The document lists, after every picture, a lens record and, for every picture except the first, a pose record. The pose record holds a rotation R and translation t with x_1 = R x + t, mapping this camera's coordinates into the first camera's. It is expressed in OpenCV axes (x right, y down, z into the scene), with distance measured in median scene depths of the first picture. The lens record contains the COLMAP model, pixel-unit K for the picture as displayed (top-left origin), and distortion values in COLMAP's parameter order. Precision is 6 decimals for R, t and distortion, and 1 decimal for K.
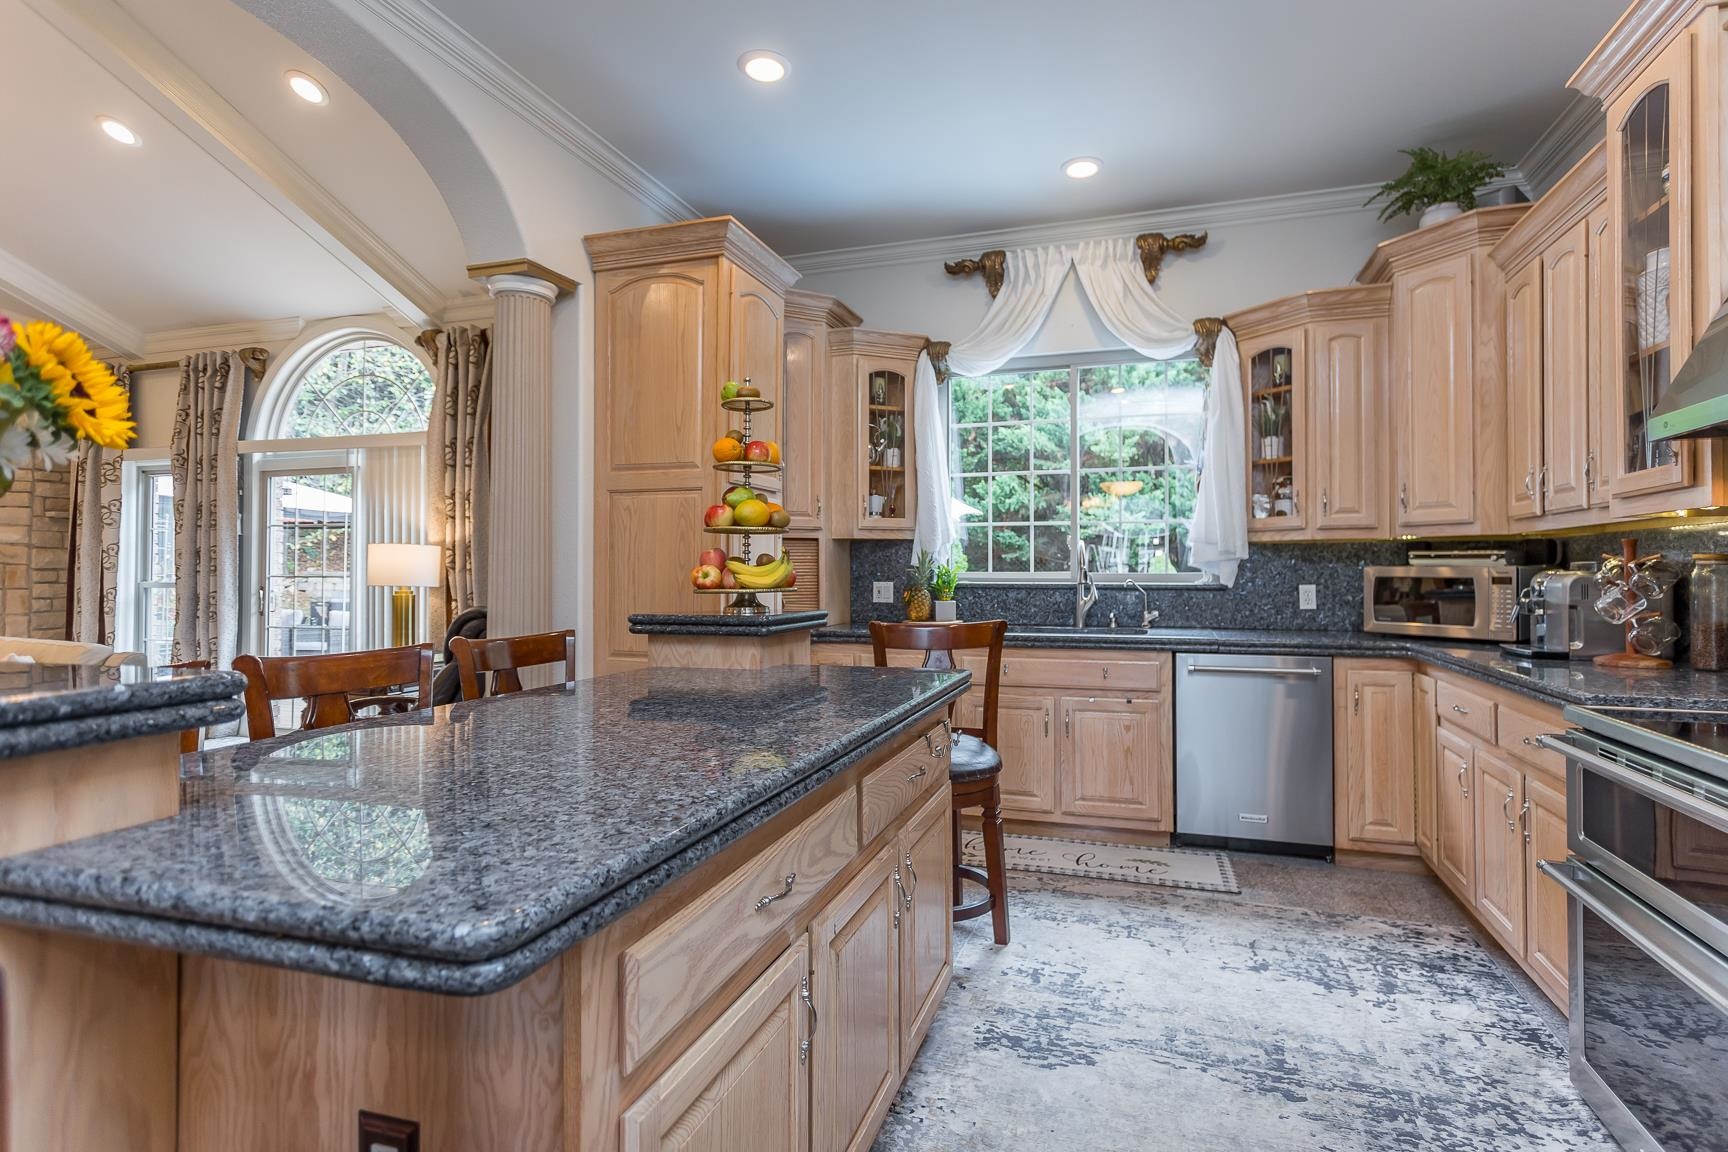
lens RADIAL K [[821.3, 0, 893.6], [0, 821.3, 558.4], [0, 0, 1]] dist [0.008955, 0.002731]
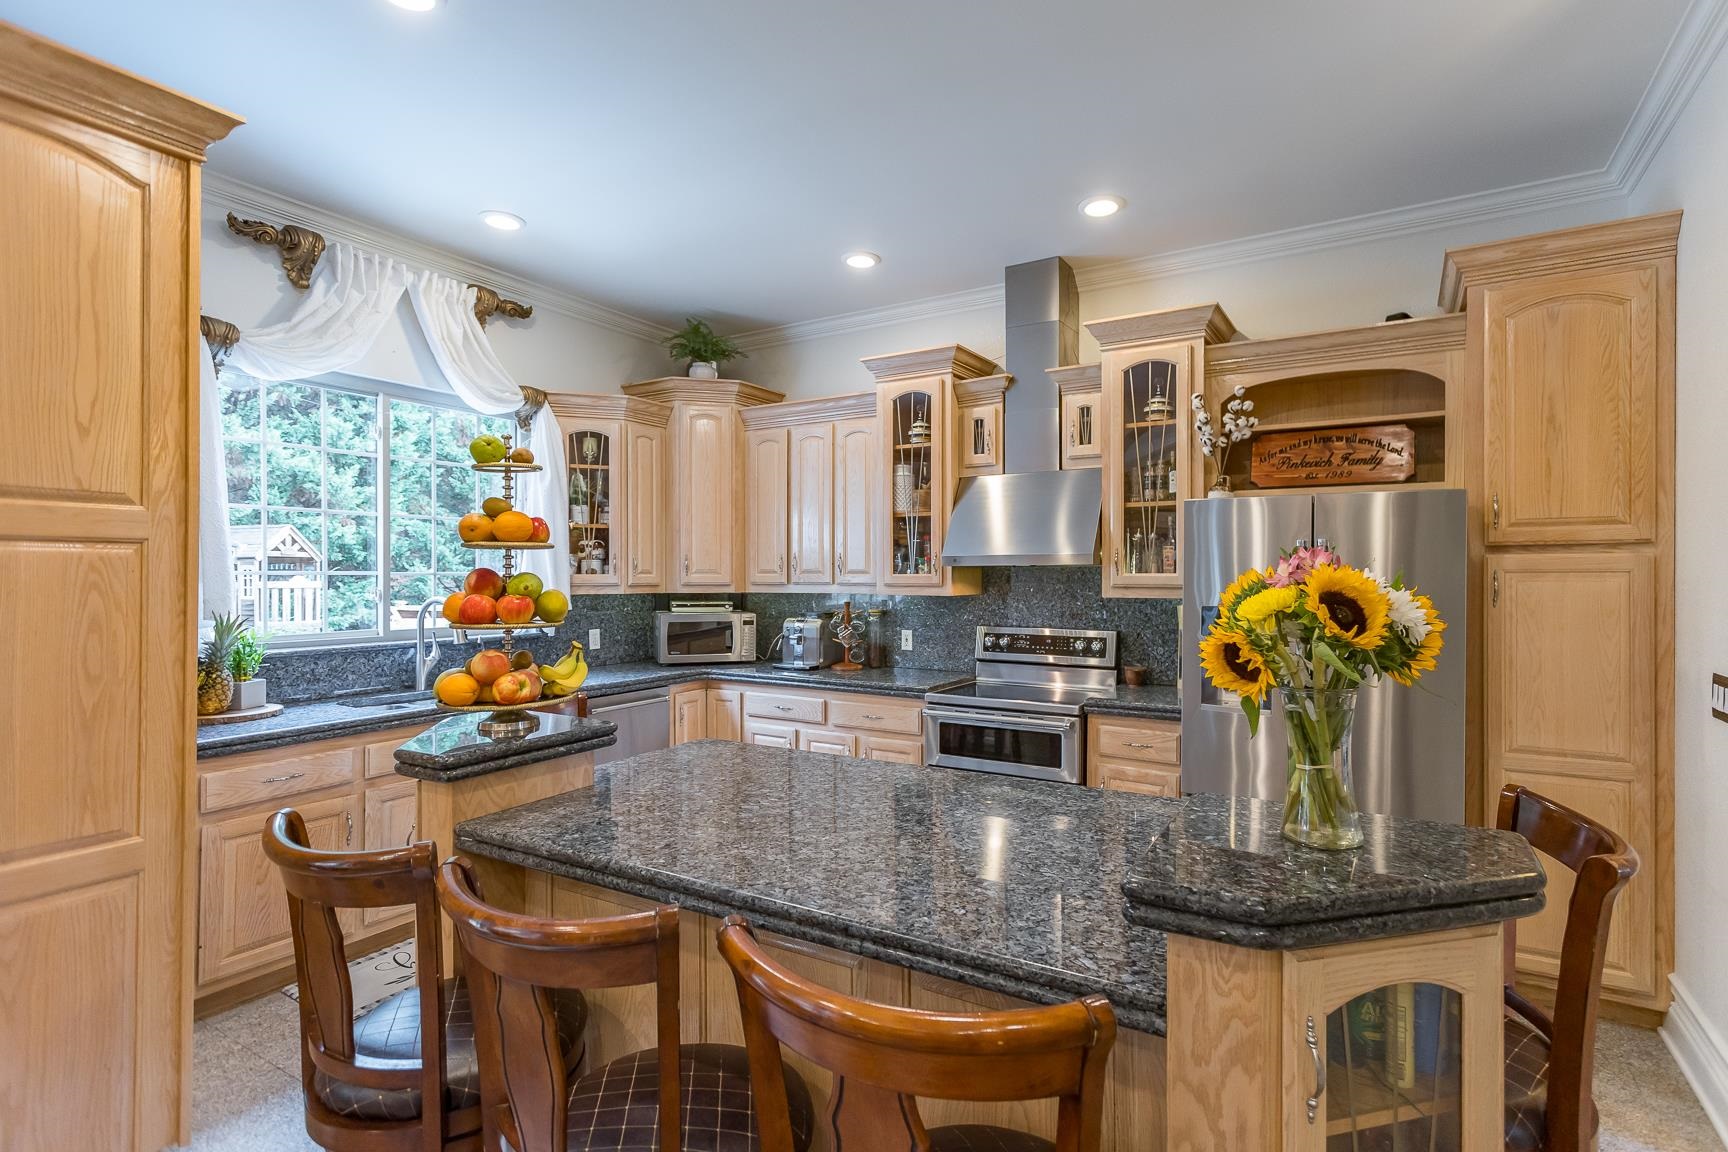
lens RADIAL K [[857.2, 0, 875.0], [0, 857.2, 572.0], [0, 0, 1]] dist [0.004615, 0.000529]
pose [[0.223030, -0.002832, 0.974807, -0.721287], [-0.012589, 0.999904, 0.005785, -0.073852], [-0.974730, -0.013562, 0.222973, 0.362965]]
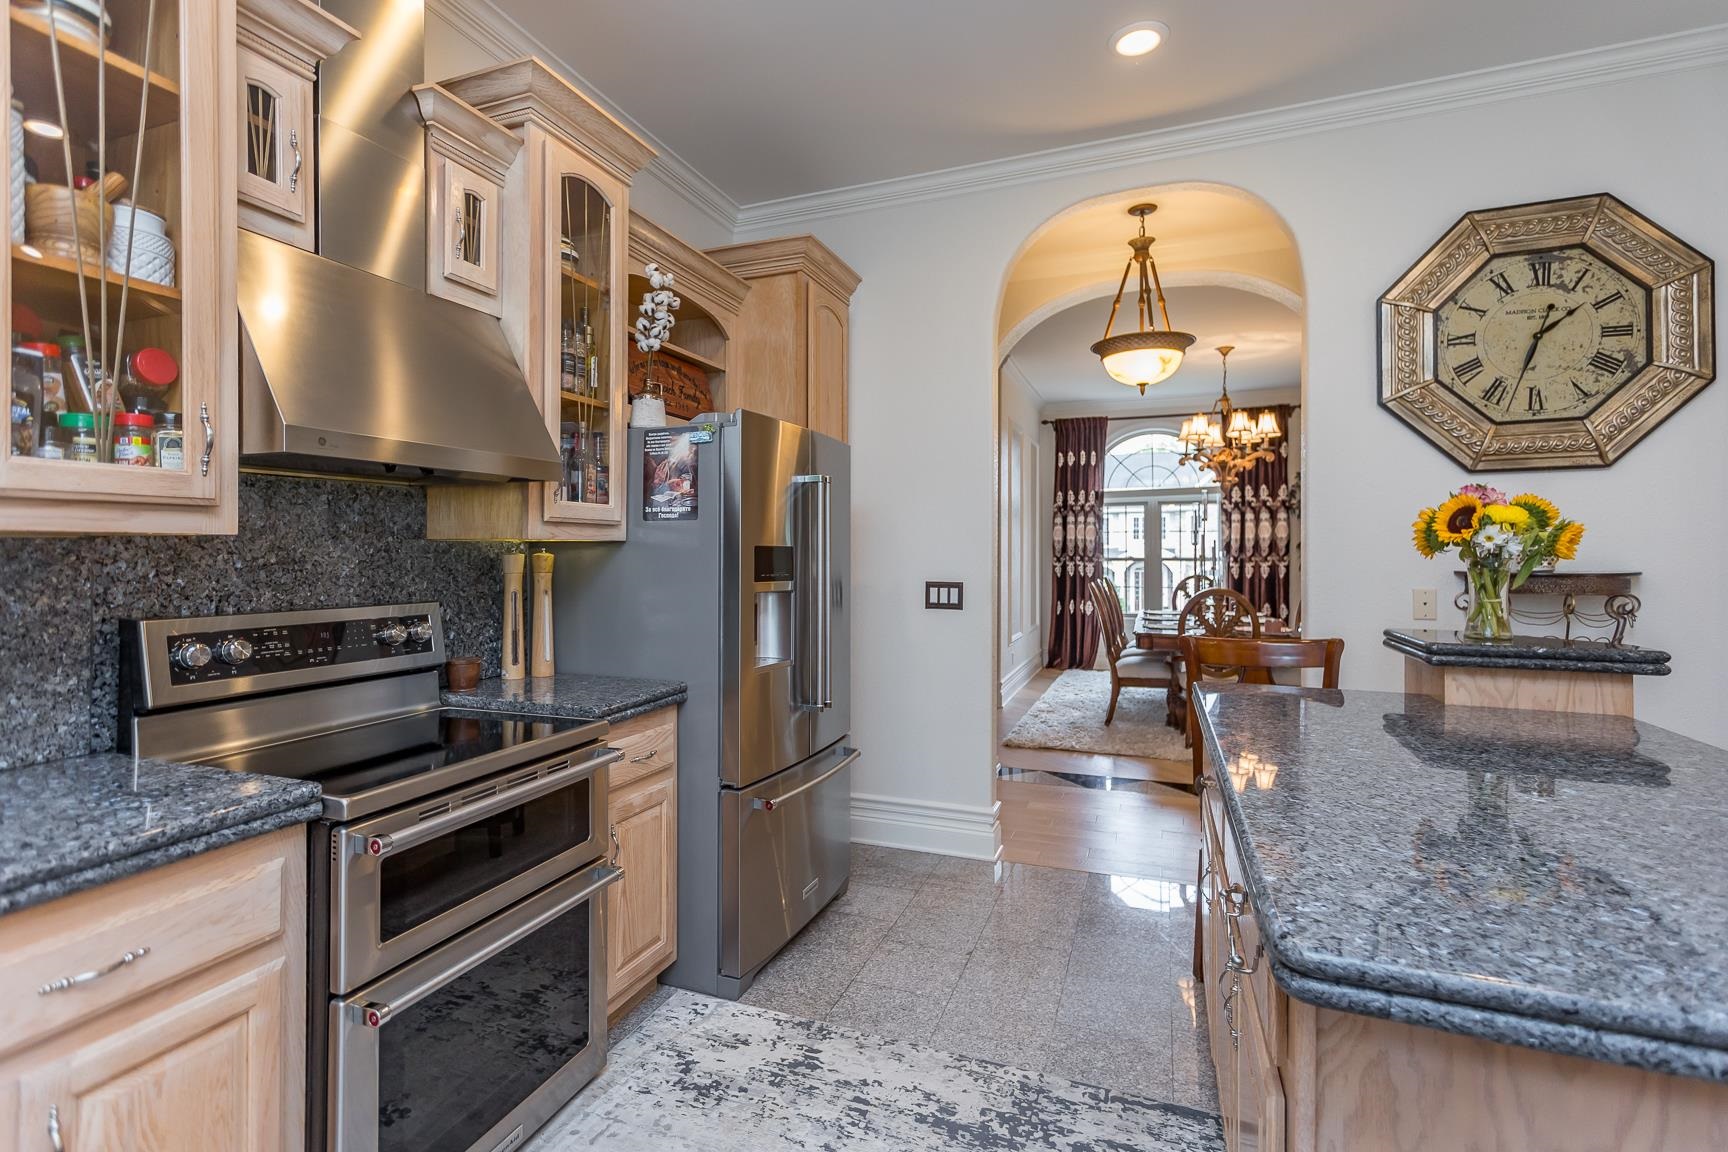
lens RADIAL K [[821.3, 0, 838.9], [0, 821.3, 554.0], [0, 0, 1]] dist [0.008955, 0.002731]
pose [[-0.997800, -0.002430, 0.066255, 0.152751], [-0.003230, 0.999923, -0.011981, -0.020219], [-0.066220, -0.012168, -0.997731, 0.937058]]
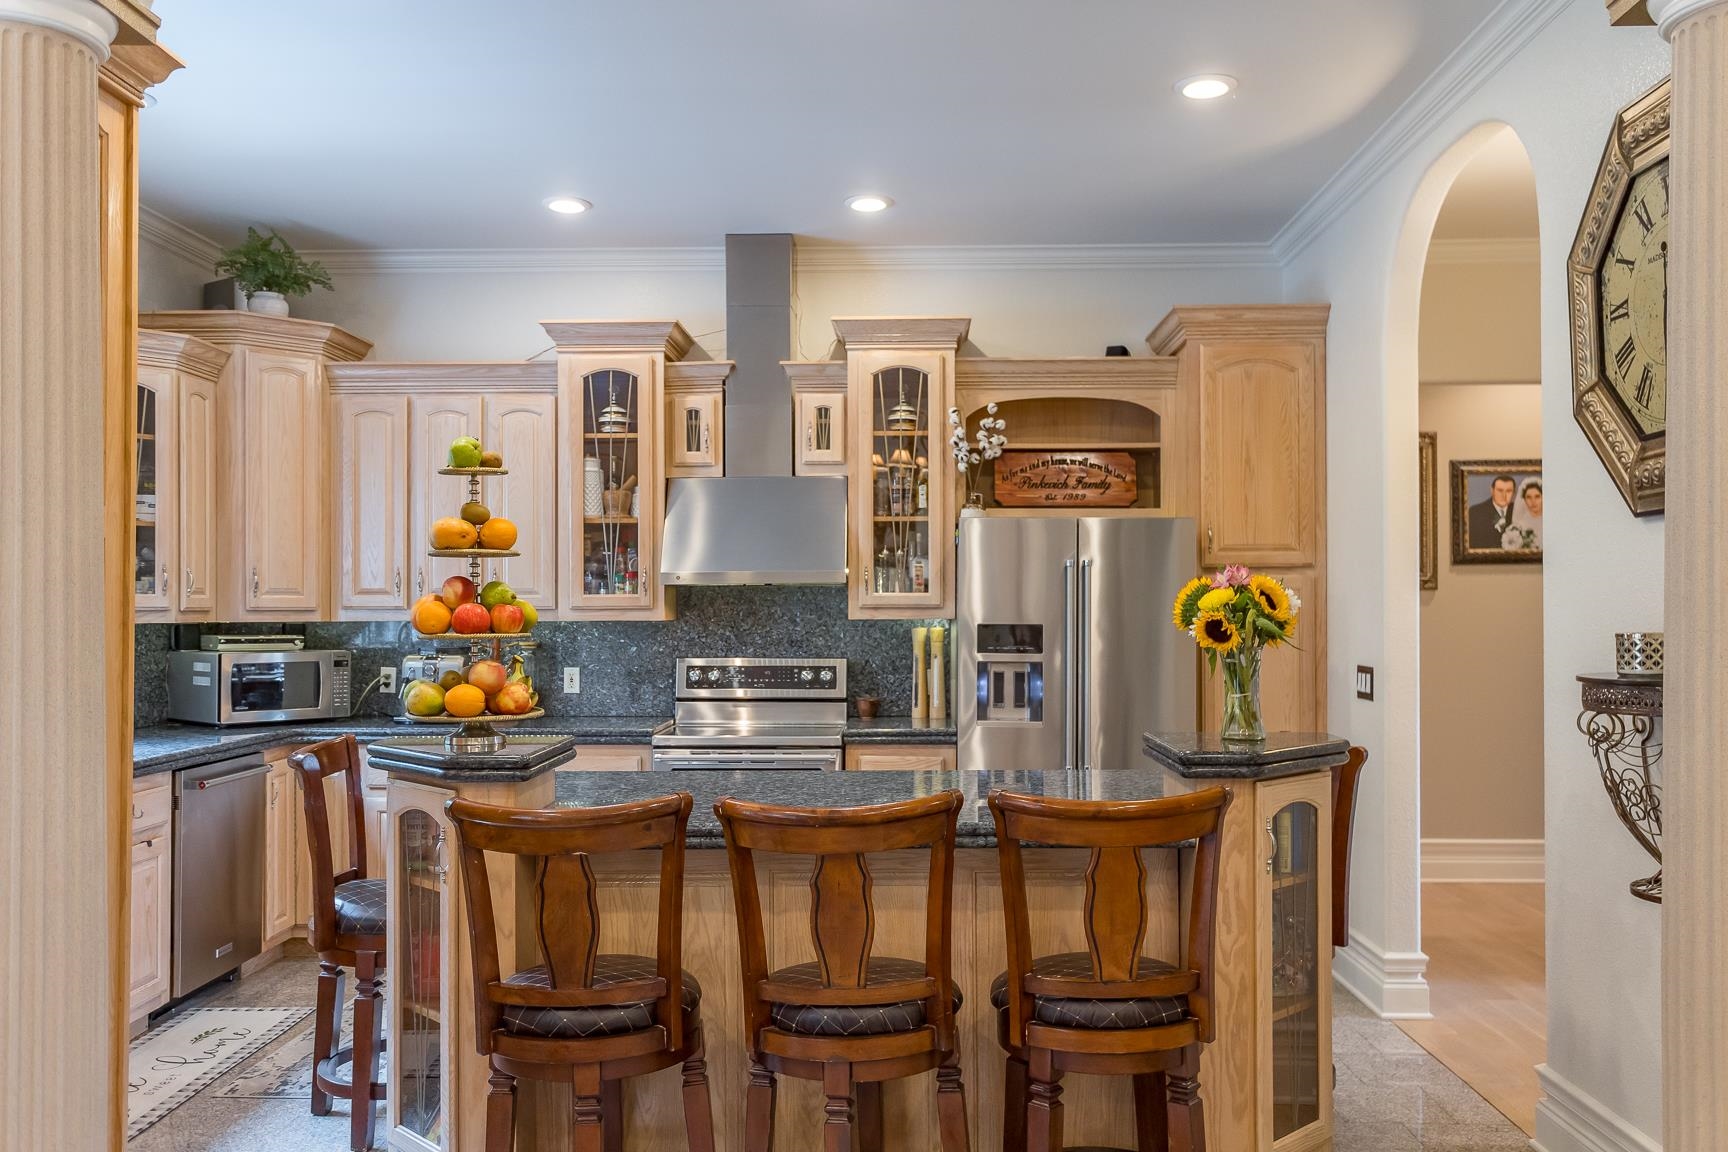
lens RADIAL K [[1444.0, 0, 860.0], [0, 1444.0, 583.4], [0, 0, 1]] dist [0.007890, 0.011214]
pose [[-0.281612, 0.013406, 0.959435, -1.212735], [-0.012901, 0.999759, -0.017756, -0.050553], [-0.959442, -0.017378, -0.281371, 0.791239]]
